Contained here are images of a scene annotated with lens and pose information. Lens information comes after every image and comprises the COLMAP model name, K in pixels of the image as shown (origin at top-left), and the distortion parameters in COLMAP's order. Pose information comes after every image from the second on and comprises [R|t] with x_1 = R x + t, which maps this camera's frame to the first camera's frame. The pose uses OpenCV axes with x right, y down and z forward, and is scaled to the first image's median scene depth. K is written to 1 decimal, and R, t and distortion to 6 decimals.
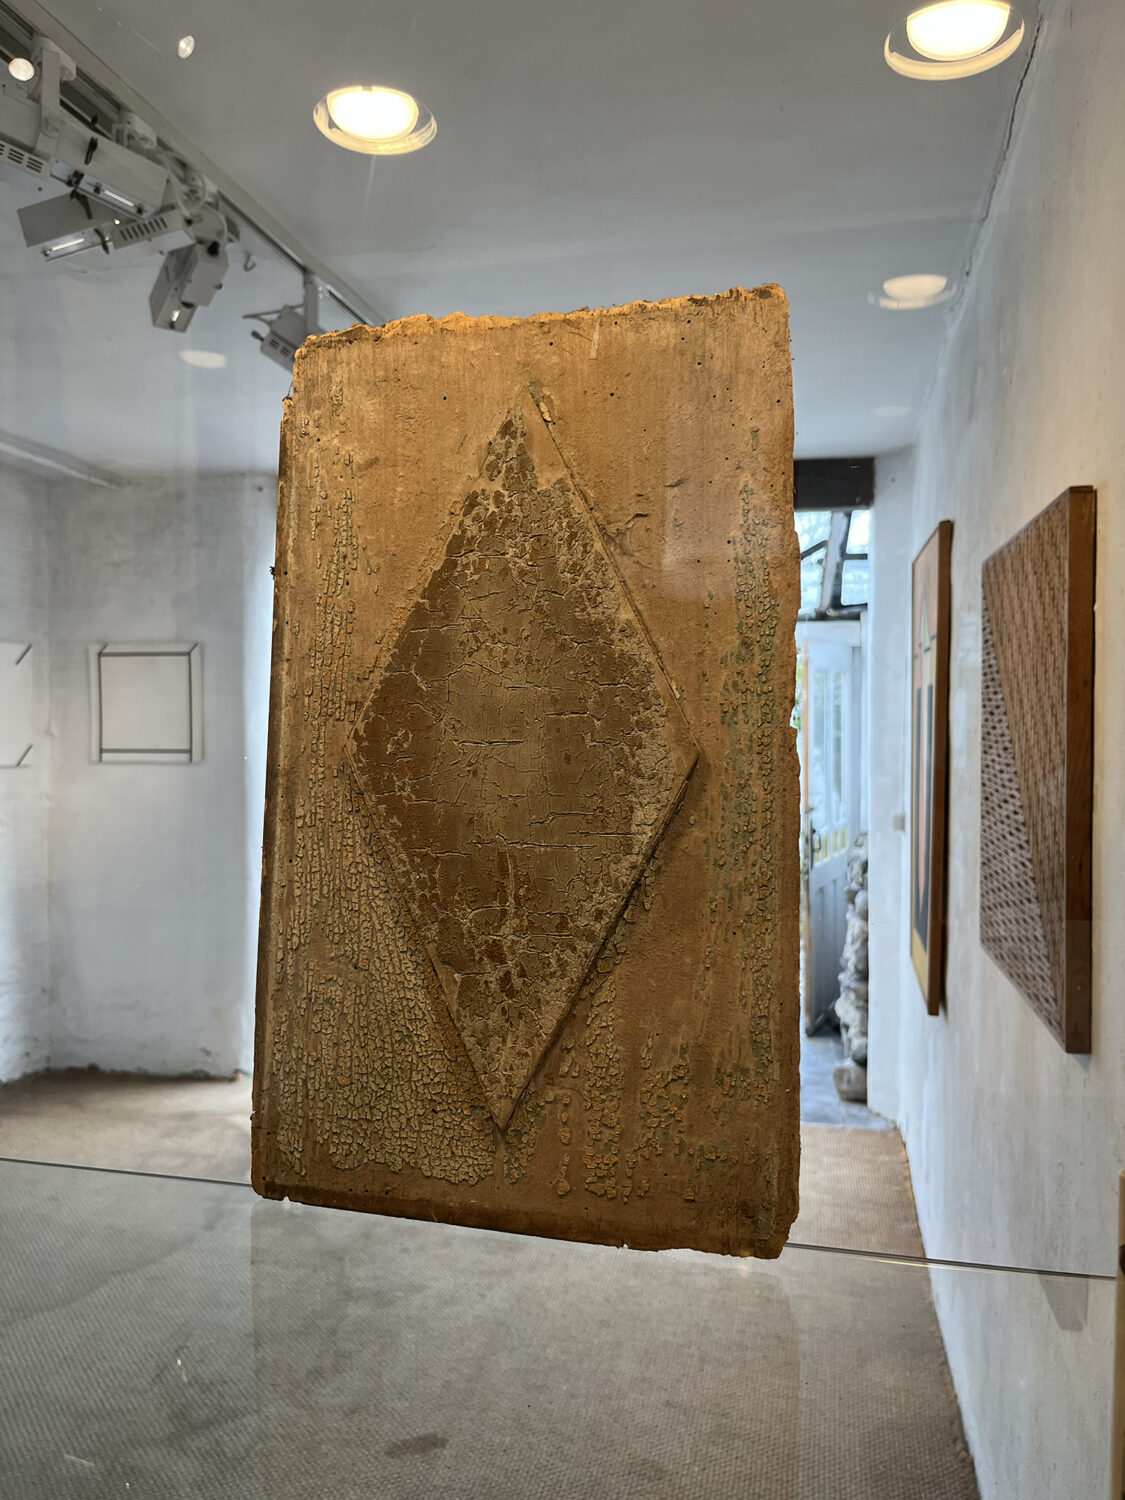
lens RADIAL K [[1145.9, 0, 567.2], [0, 1145.9, 775.7], [0, 0, 1]] dist [0.042933, -0.107678]
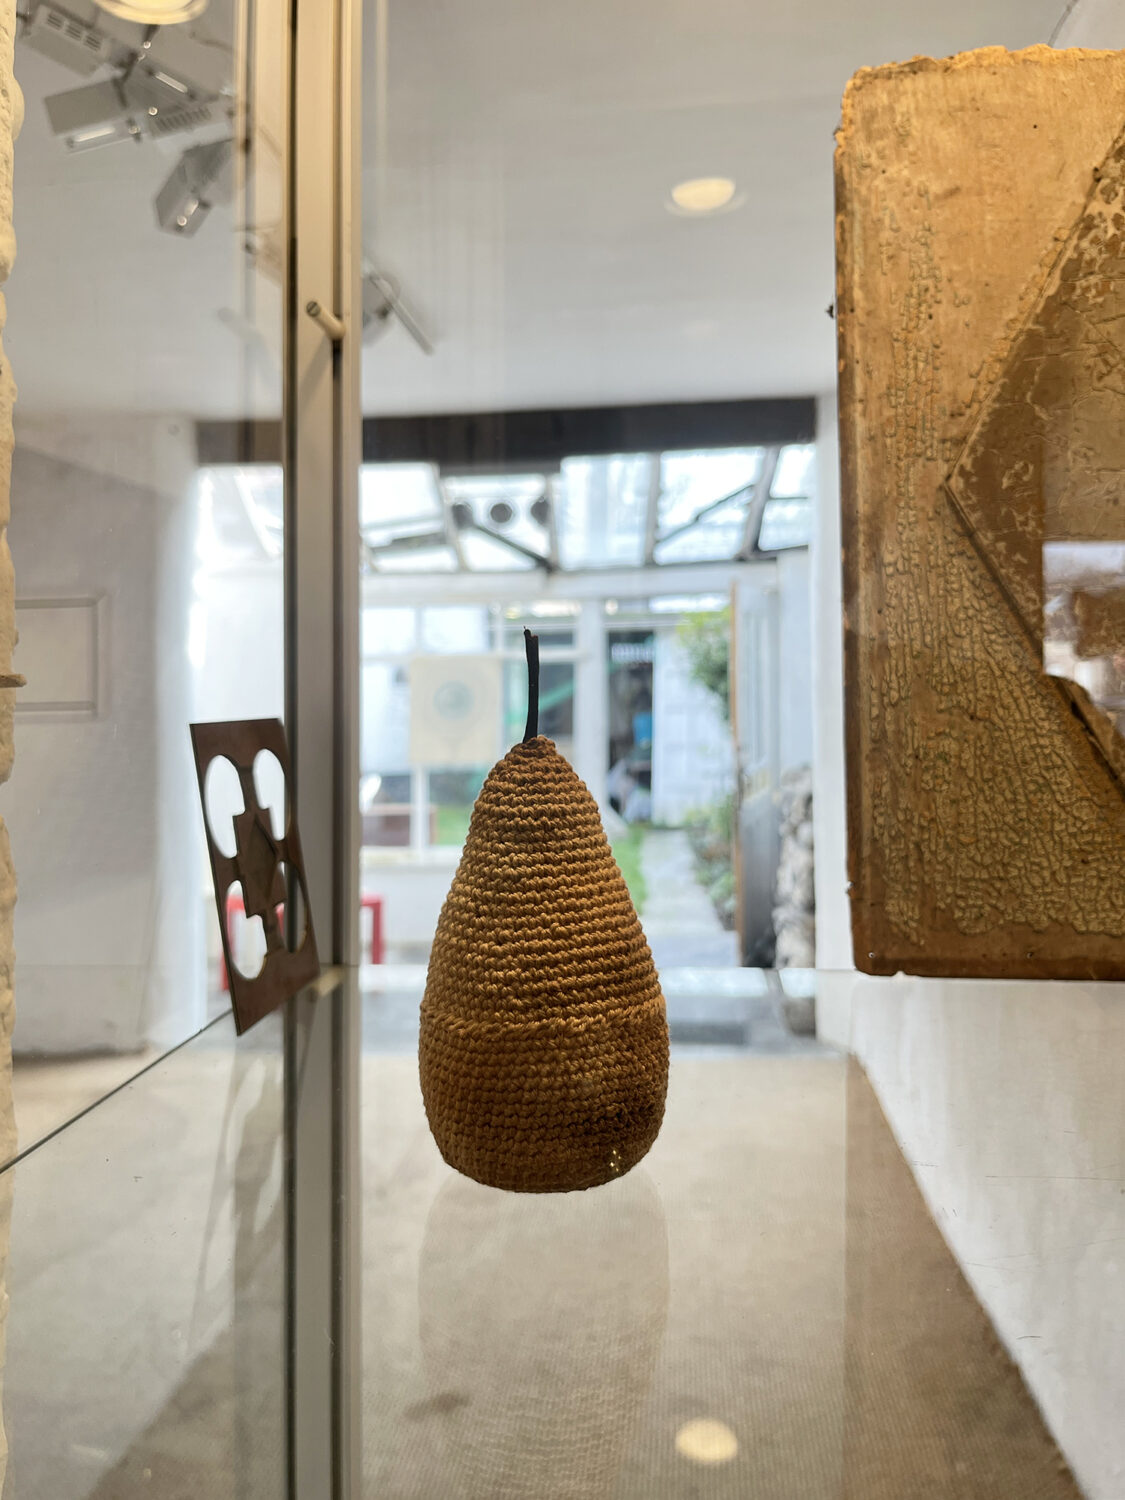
lens RADIAL K [[1146.9, 0, 560.2], [0, 1146.9, 696.5], [0, 0, 1]] dist [0.065186, -0.148275]
pose [[0.993267, -0.021278, 0.113881, -0.613177], [0.025575, 0.999010, -0.036406, 0.172293], [-0.112993, 0.039074, 0.992827, 0.105033]]
